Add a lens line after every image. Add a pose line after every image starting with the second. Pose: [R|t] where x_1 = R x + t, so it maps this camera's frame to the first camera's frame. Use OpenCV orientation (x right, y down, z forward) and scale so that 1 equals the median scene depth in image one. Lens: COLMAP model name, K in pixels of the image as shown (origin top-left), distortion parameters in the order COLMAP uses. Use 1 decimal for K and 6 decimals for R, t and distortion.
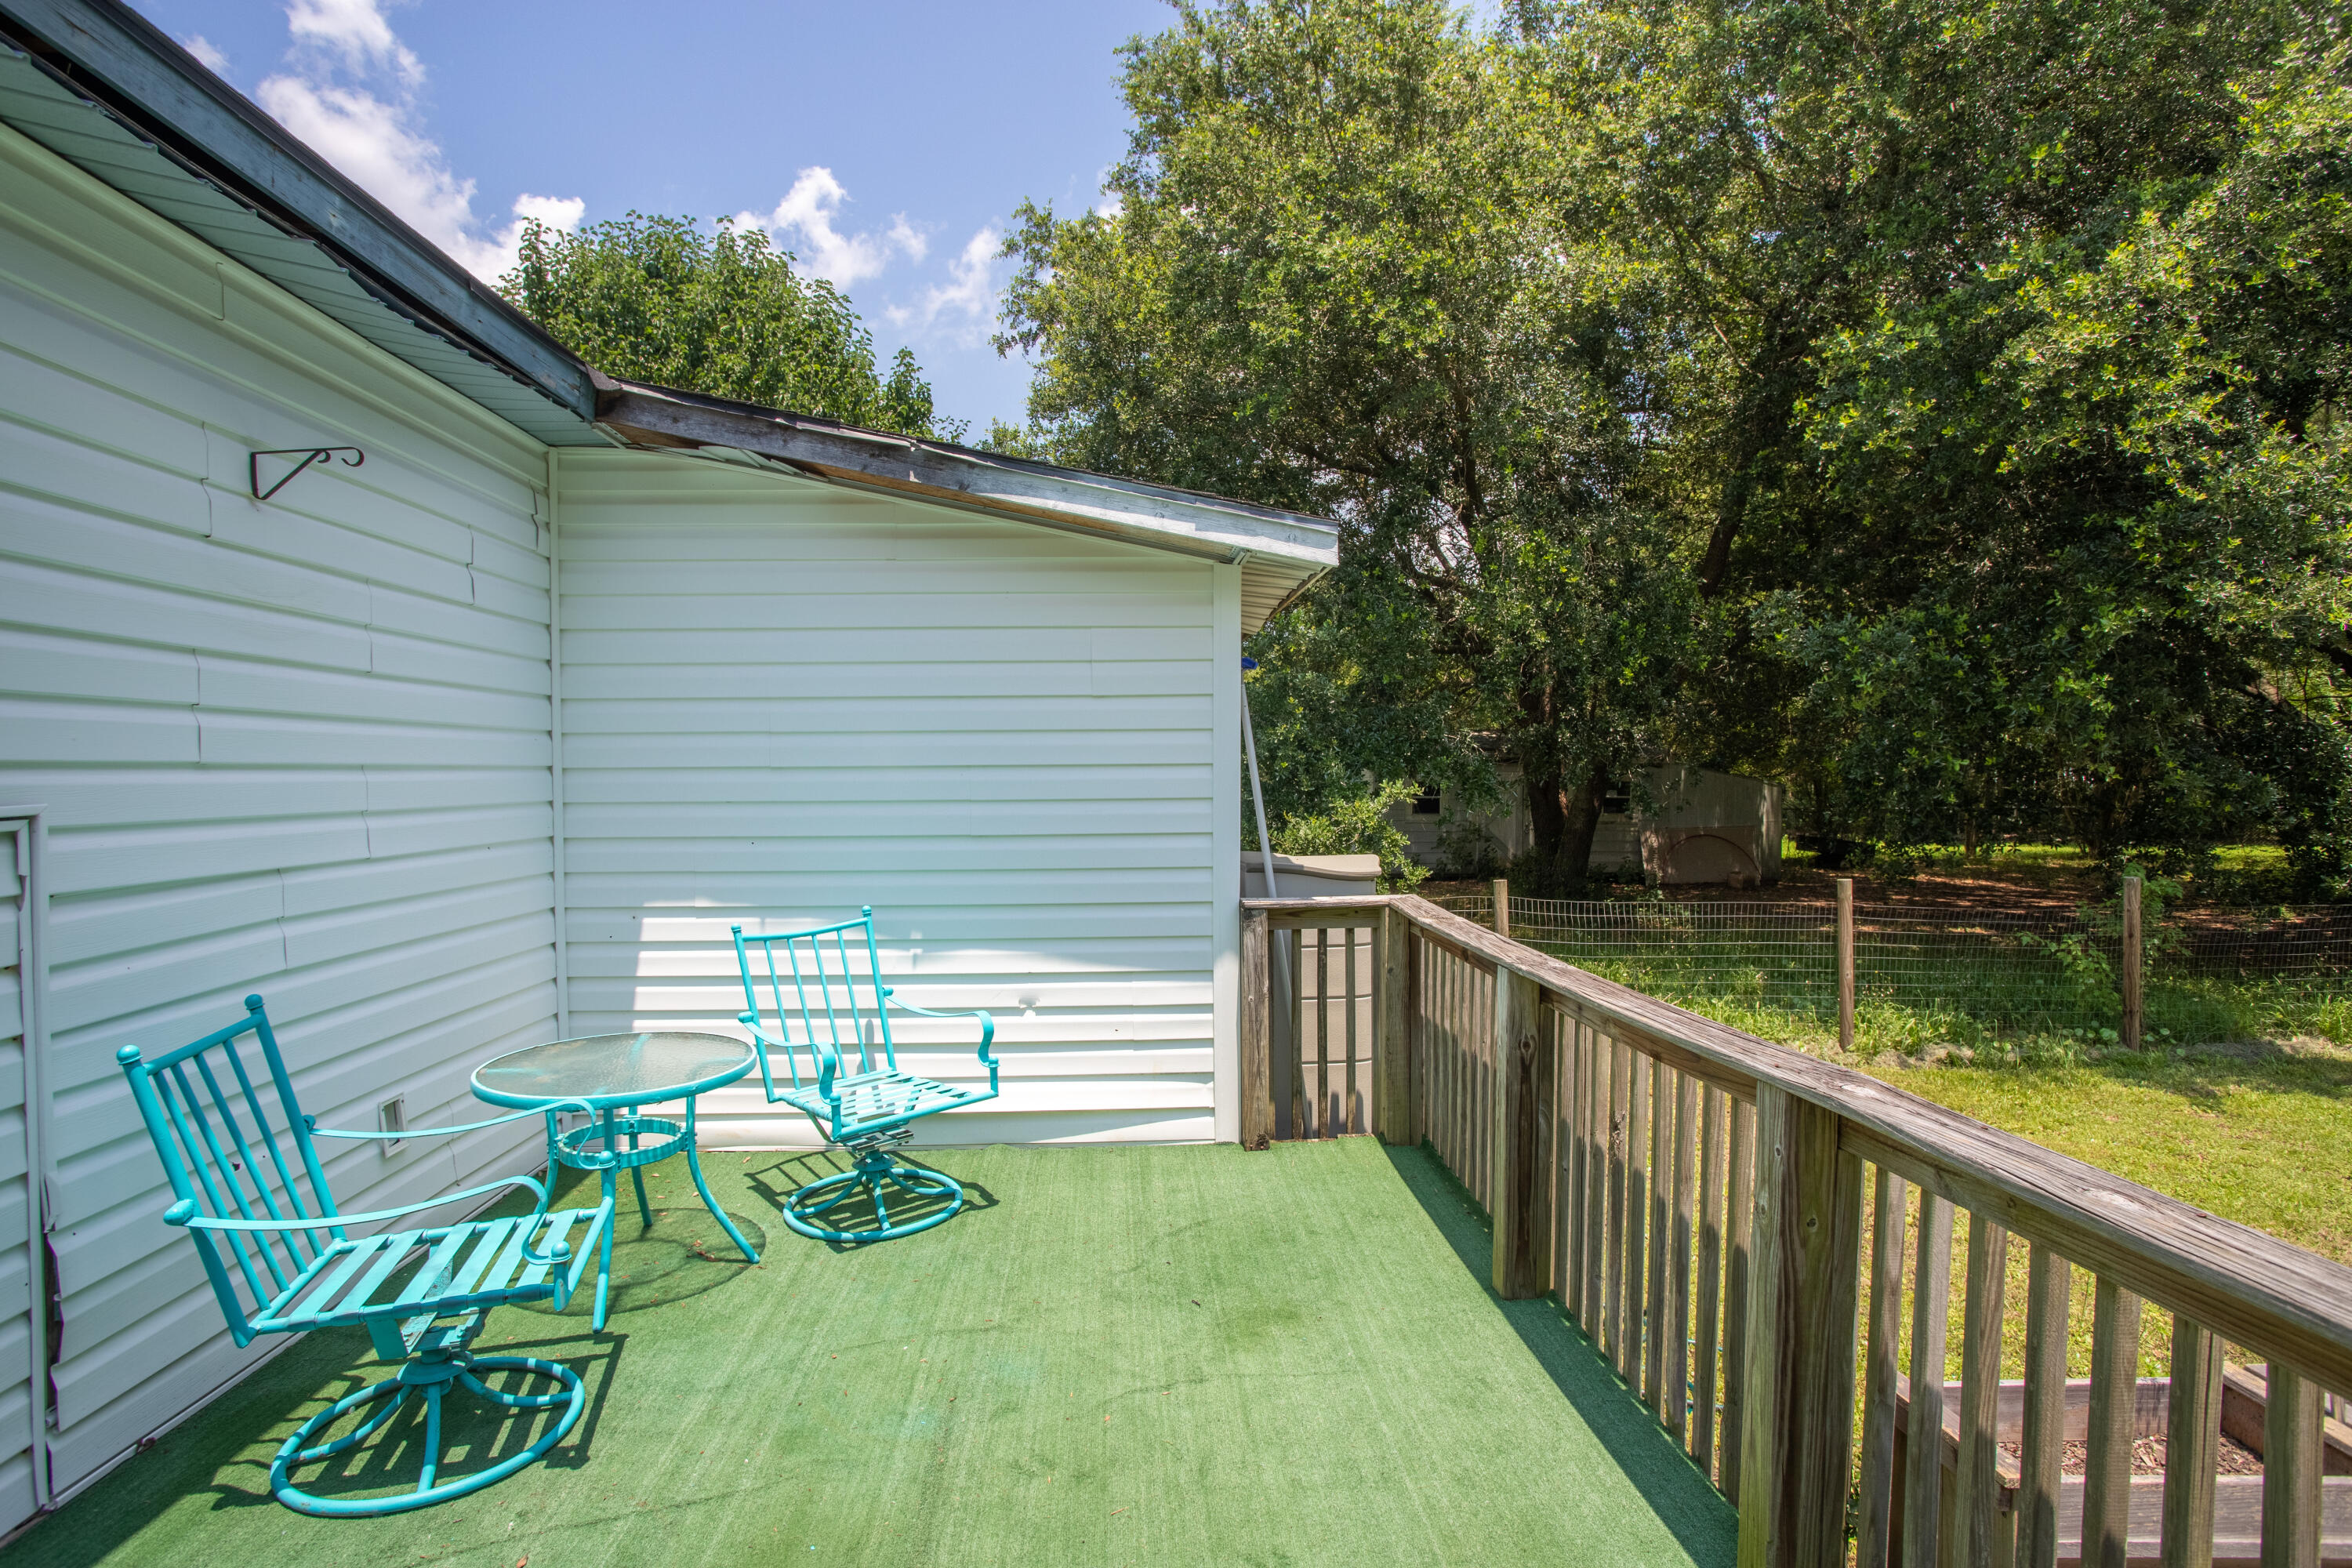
lens RADIAL K [[1155.9, 0, 1176.1], [0, 1155.9, 776.8], [0, 0, 1]] dist [-0.029485, 0.009225]
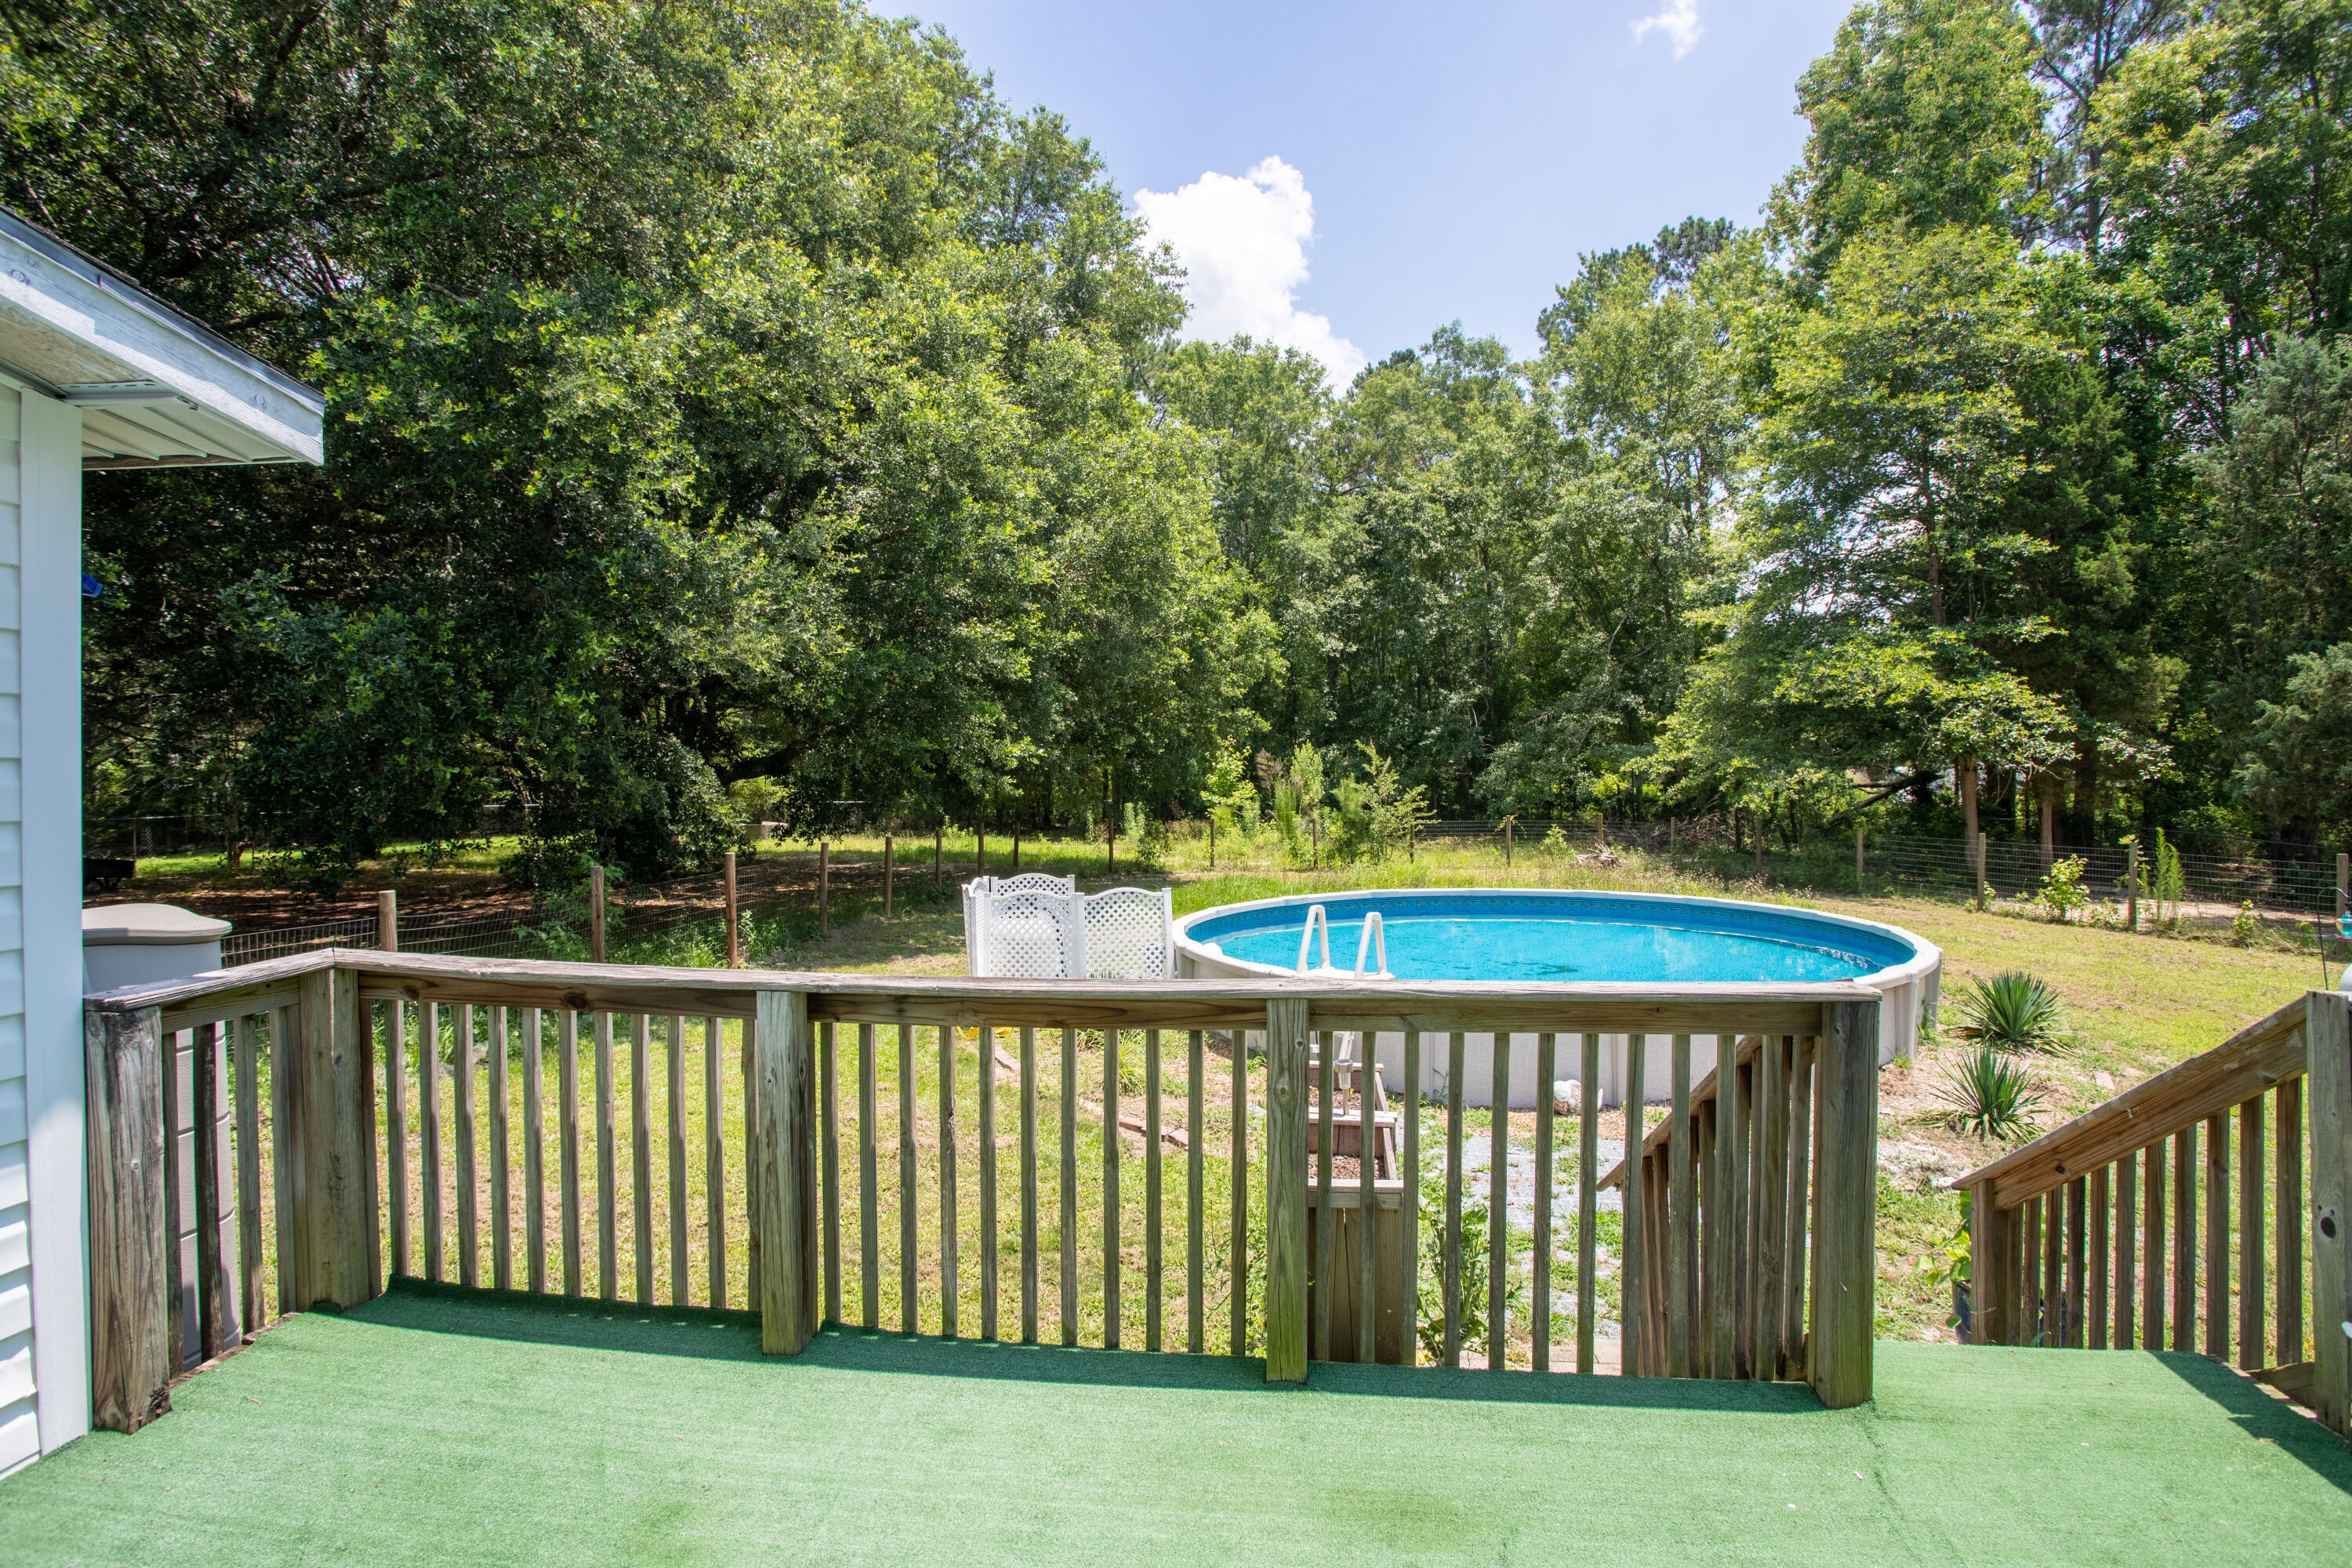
lens RADIAL K [[1155.9, 0, 1174.9], [0, 1155.9, 799.3], [0, 0, 1]] dist [-0.029485, 0.009225]
pose [[0.201225, -0.018492, 0.979370, -0.217197], [0.003208, 0.999829, 0.018219, -0.000899], [-0.979540, -0.000525, 0.201250, 0.212004]]
